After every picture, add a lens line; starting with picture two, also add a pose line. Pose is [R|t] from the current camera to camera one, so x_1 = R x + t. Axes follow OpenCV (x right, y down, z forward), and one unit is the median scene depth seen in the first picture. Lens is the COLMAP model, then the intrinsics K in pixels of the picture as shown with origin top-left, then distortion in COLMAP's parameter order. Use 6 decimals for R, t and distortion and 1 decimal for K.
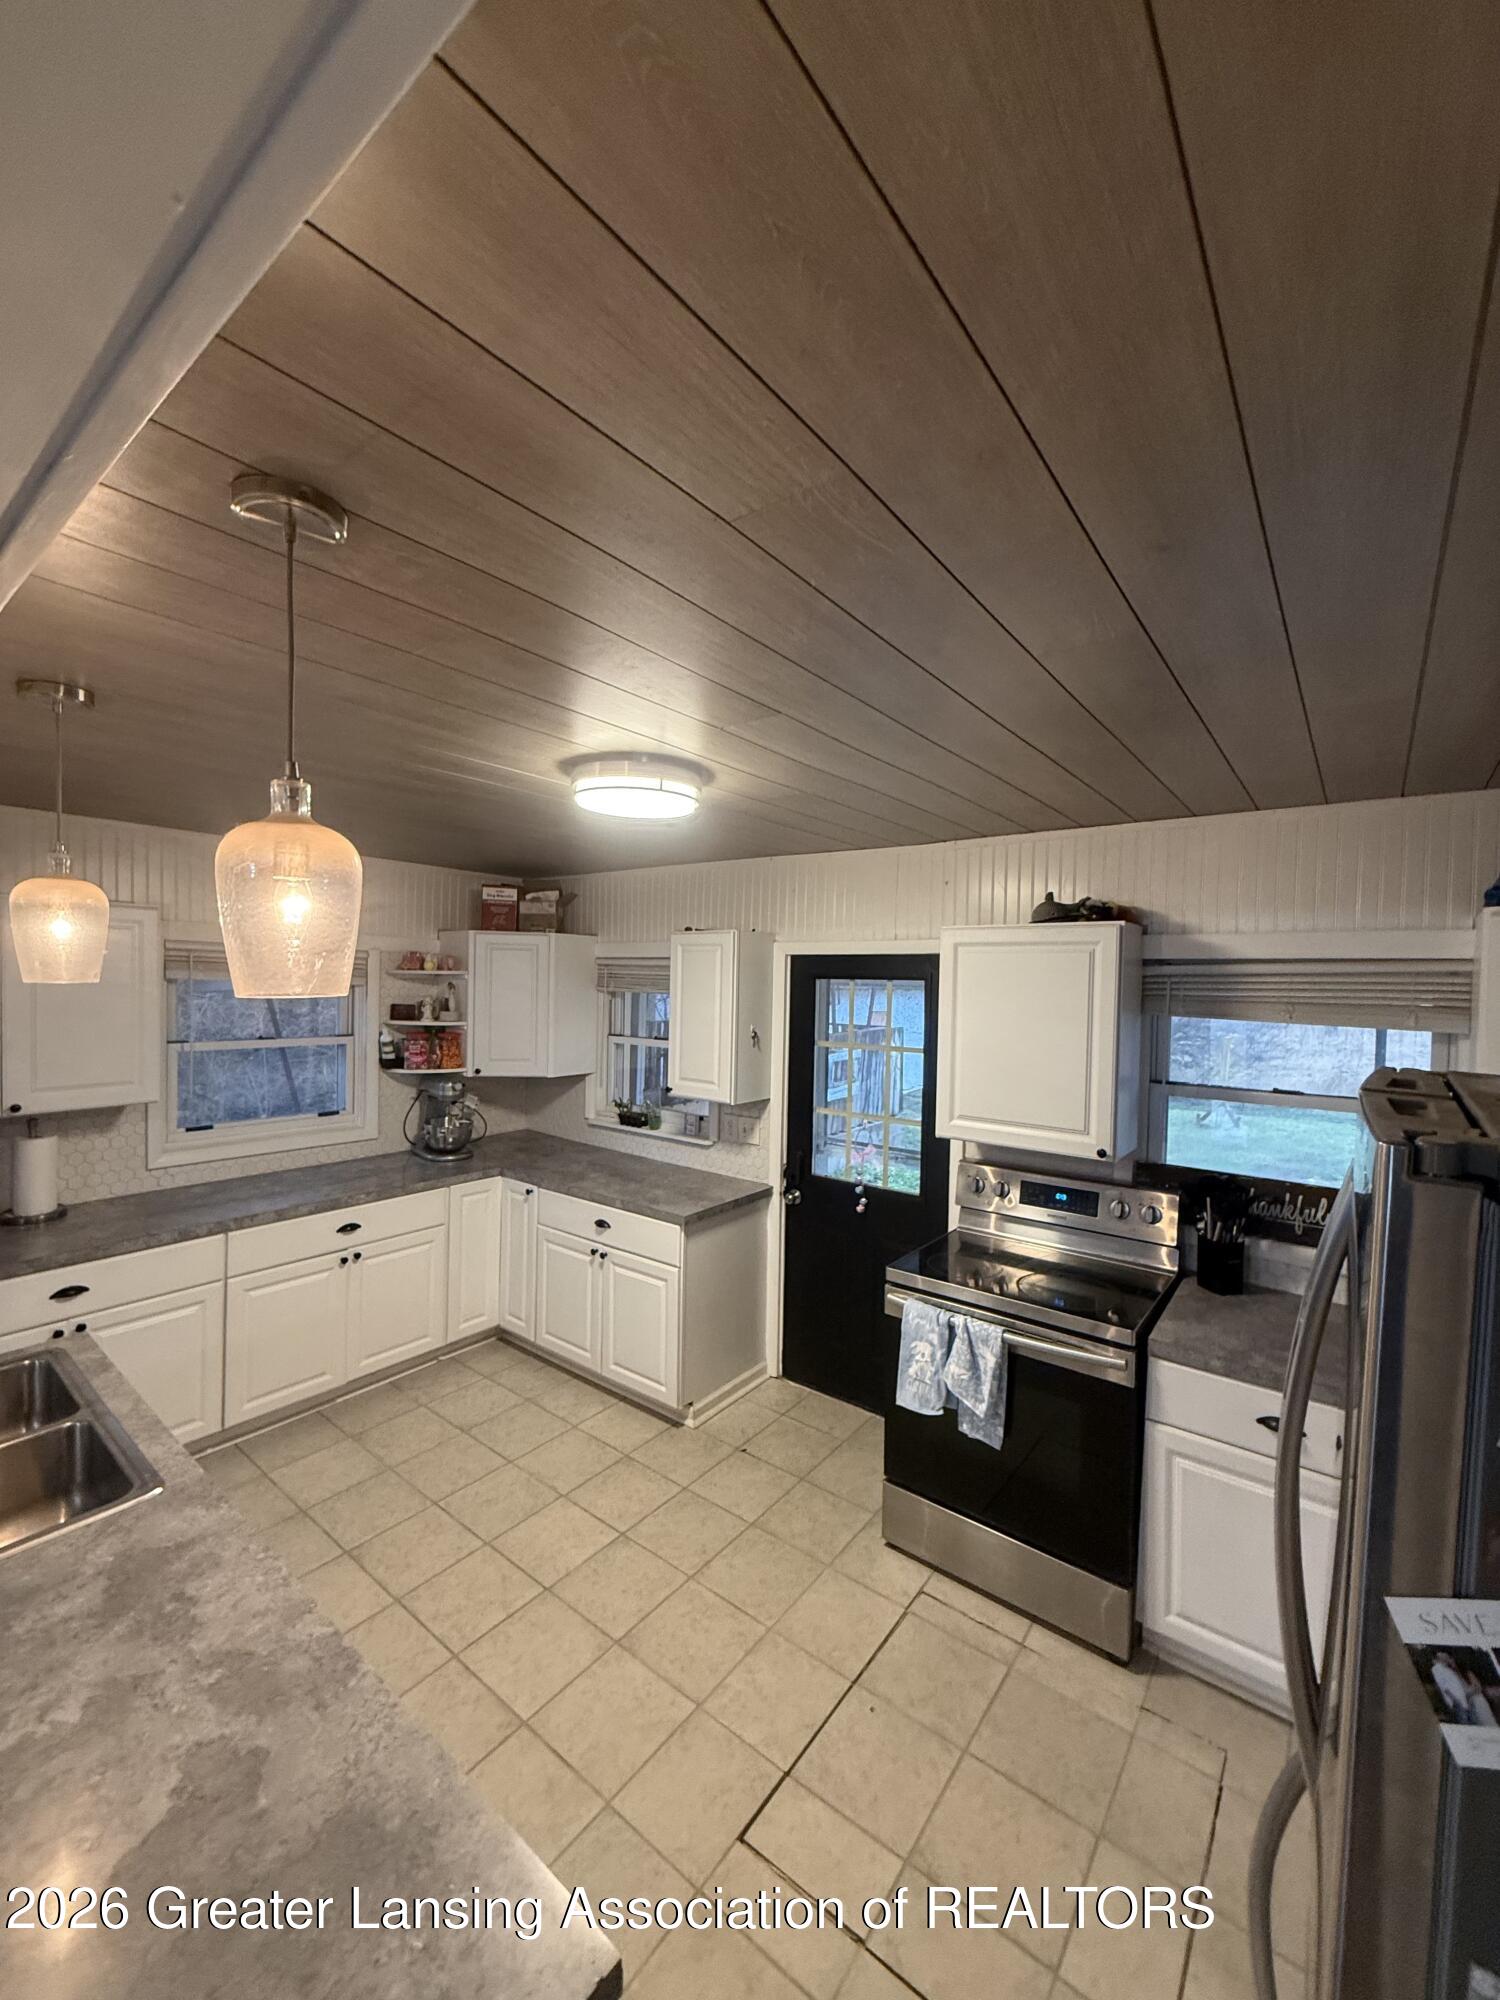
lens RADIAL K [[795.3, 0, 757.4], [0, 795.3, 998.0], [0, 0, 1]] dist [0.000861, 0.000170]
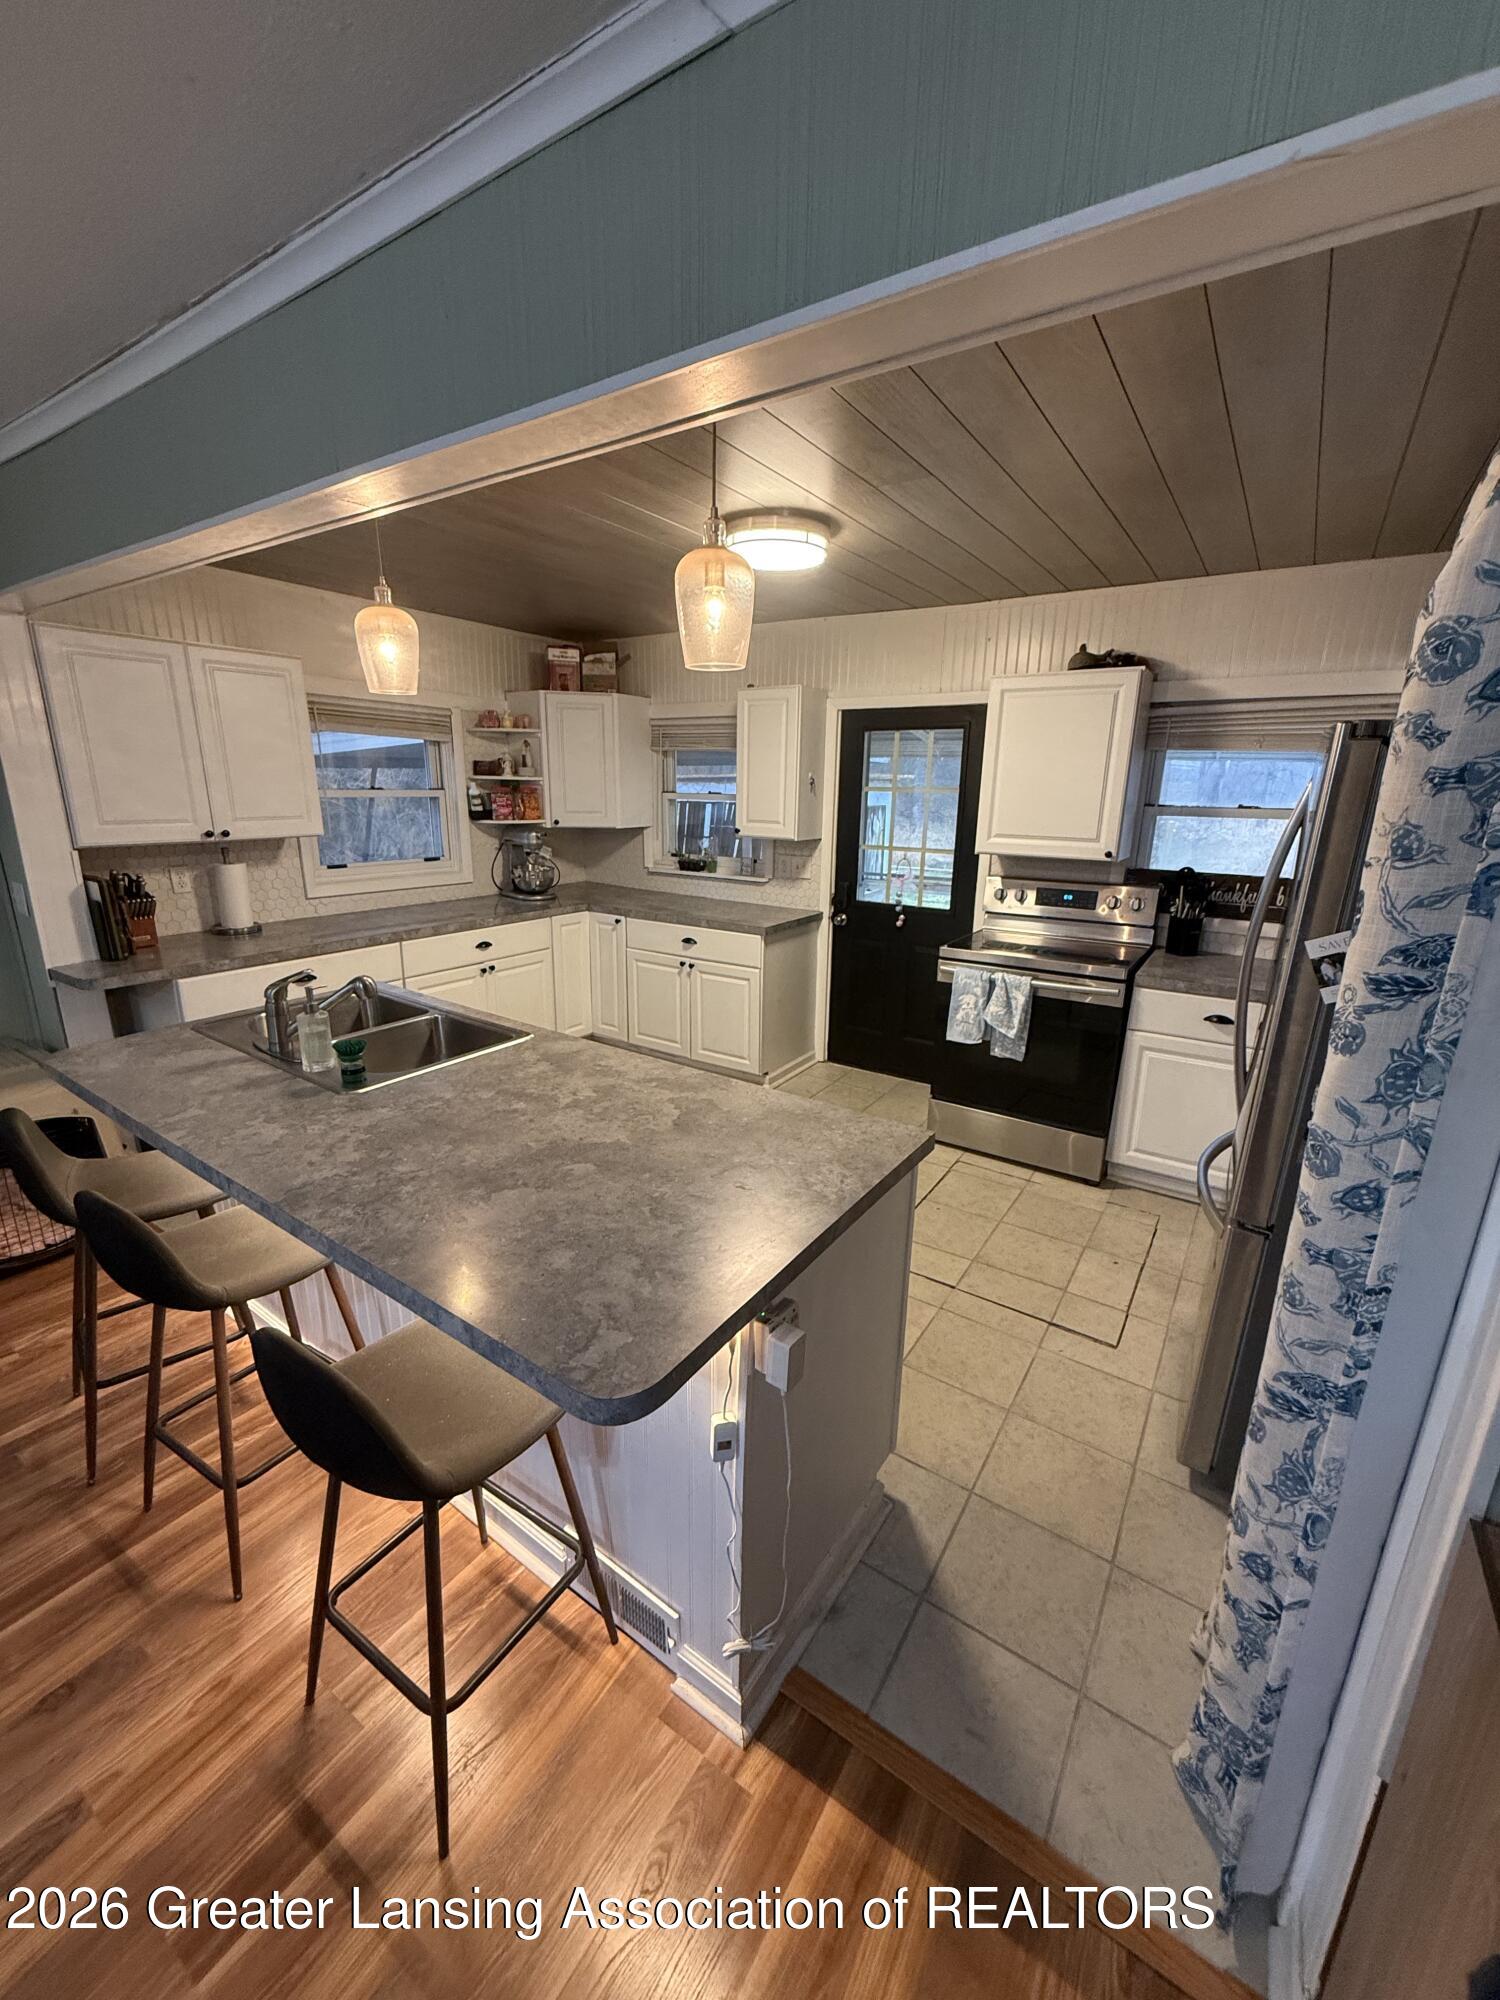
lens RADIAL K [[795.3, 0, 756.2], [0, 795.3, 999.5], [0, 0, 1]] dist [0.000861, 0.000170]
pose [[0.997462, -0.022982, 0.067385, -0.202832], [0.005869, 0.969787, 0.243881, 0.084539], [-0.070954, -0.242866, 0.967461, -0.245034]]
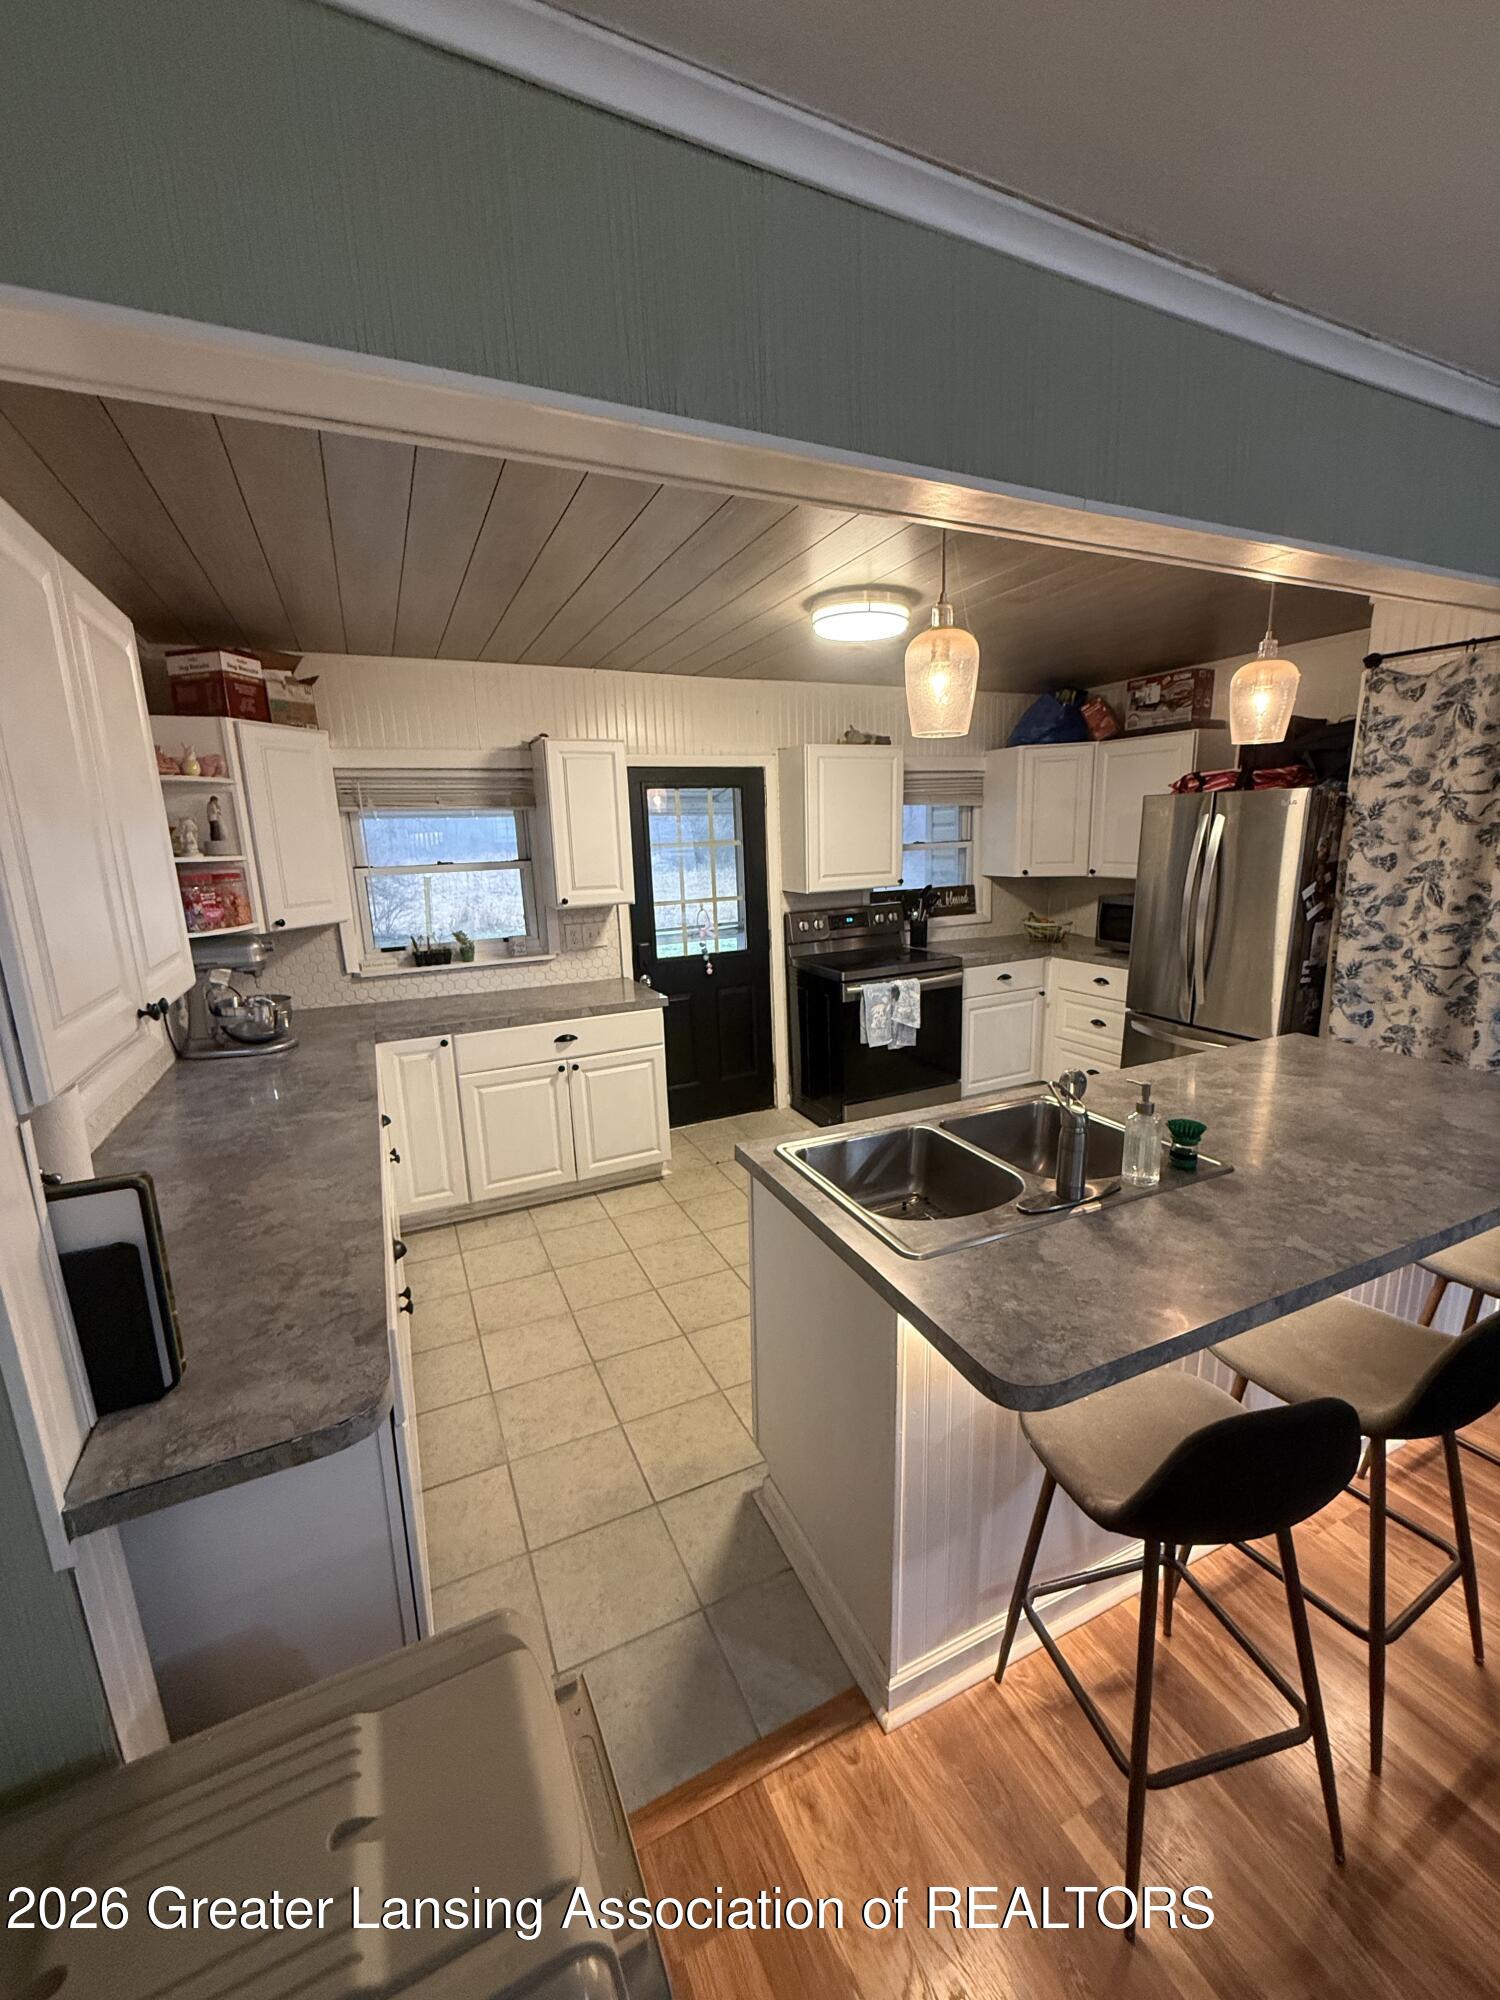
lens RADIAL K [[795.3, 0, 752.7], [0, 795.3, 998.6], [0, 0, 1]] dist [0.000861, 0.000170]
pose [[0.454532, -0.216122, 0.864113, -1.077940], [0.062188, 0.975450, 0.211257, 0.045282], [-0.888557, -0.042286, 0.456814, 0.390149]]
